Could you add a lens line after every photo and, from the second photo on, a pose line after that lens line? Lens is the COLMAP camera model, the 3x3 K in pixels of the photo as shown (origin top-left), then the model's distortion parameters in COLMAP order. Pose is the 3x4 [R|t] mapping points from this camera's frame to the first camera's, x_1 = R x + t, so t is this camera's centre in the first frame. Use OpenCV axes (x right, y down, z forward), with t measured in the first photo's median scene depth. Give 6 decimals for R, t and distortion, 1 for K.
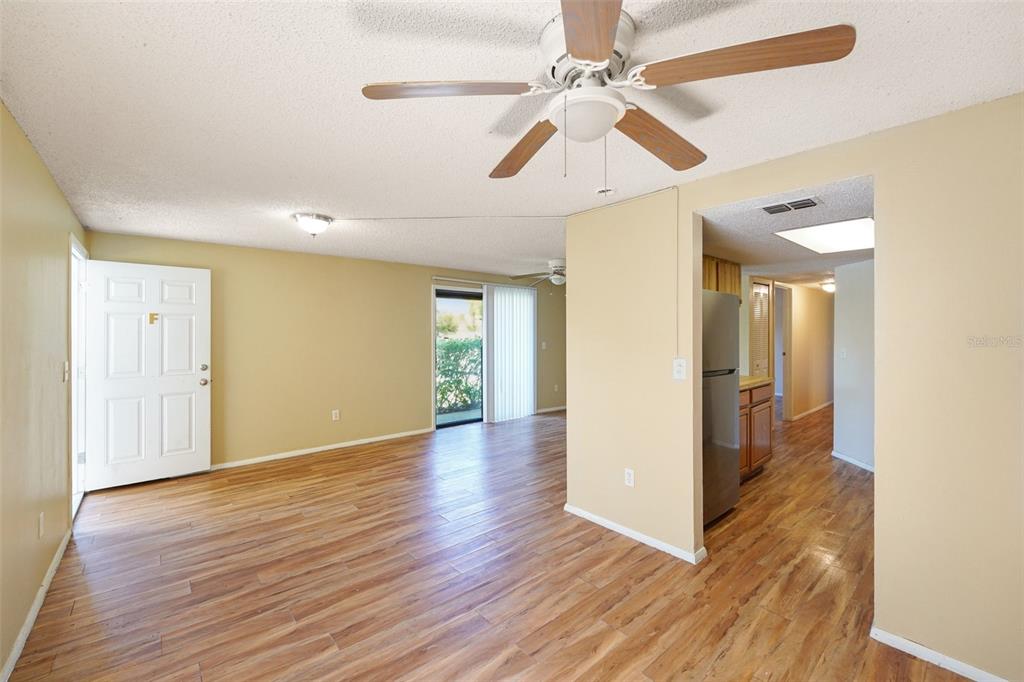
lens RADIAL K [[416.9, 0, 507.6], [0, 416.9, 336.6], [0, 0, 1]] dist [-0.003588, -0.000382]
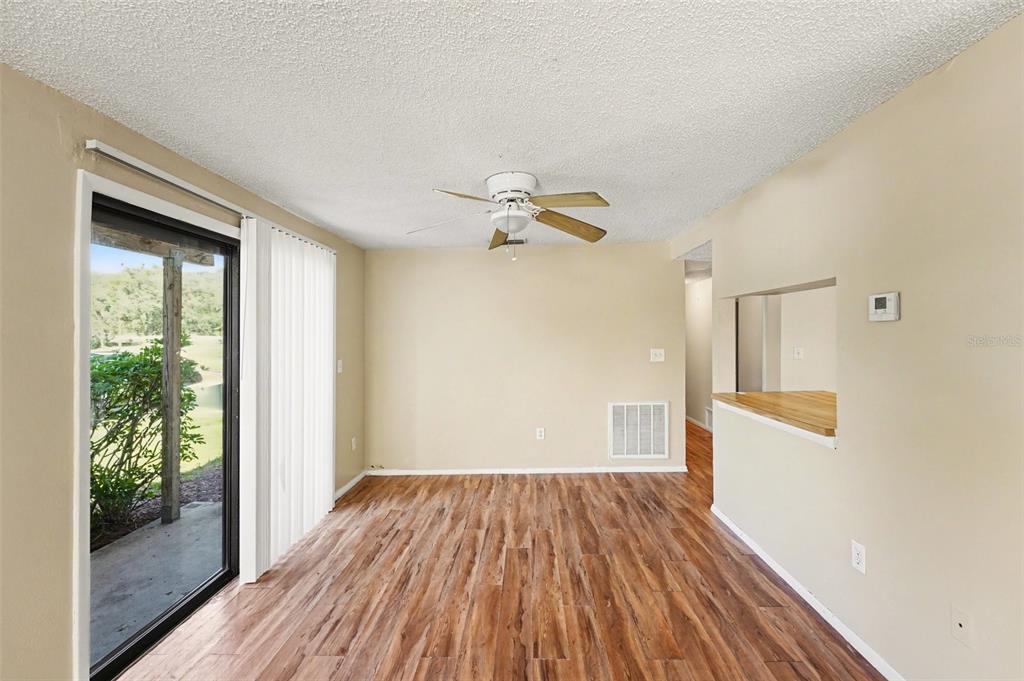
lens RADIAL K [[416.9, 0, 507.6], [0, 416.9, 336.1], [0, 0, 1]] dist [-0.003588, -0.000382]
pose [[0.672388, -0.016703, 0.740010, -0.410618], [0.026729, 0.999641, -0.001723, -0.022264], [-0.739716, 0.020939, 0.672593, 1.310034]]
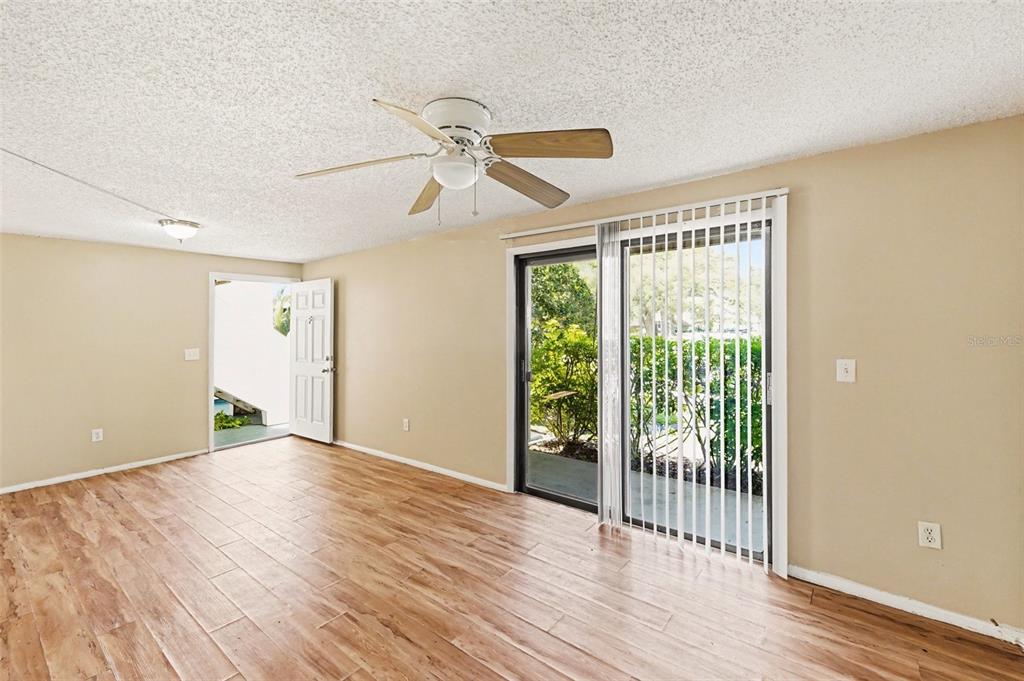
lens RADIAL K [[416.9, 0, 507.6], [0, 416.9, 336.1], [0, 0, 1]] dist [-0.003588, -0.000382]
pose [[0.239932, 0.020719, -0.970569, 0.890184], [0.000616, 0.999769, 0.021495, -0.031167], [0.970790, -0.005755, 0.239864, 1.837635]]
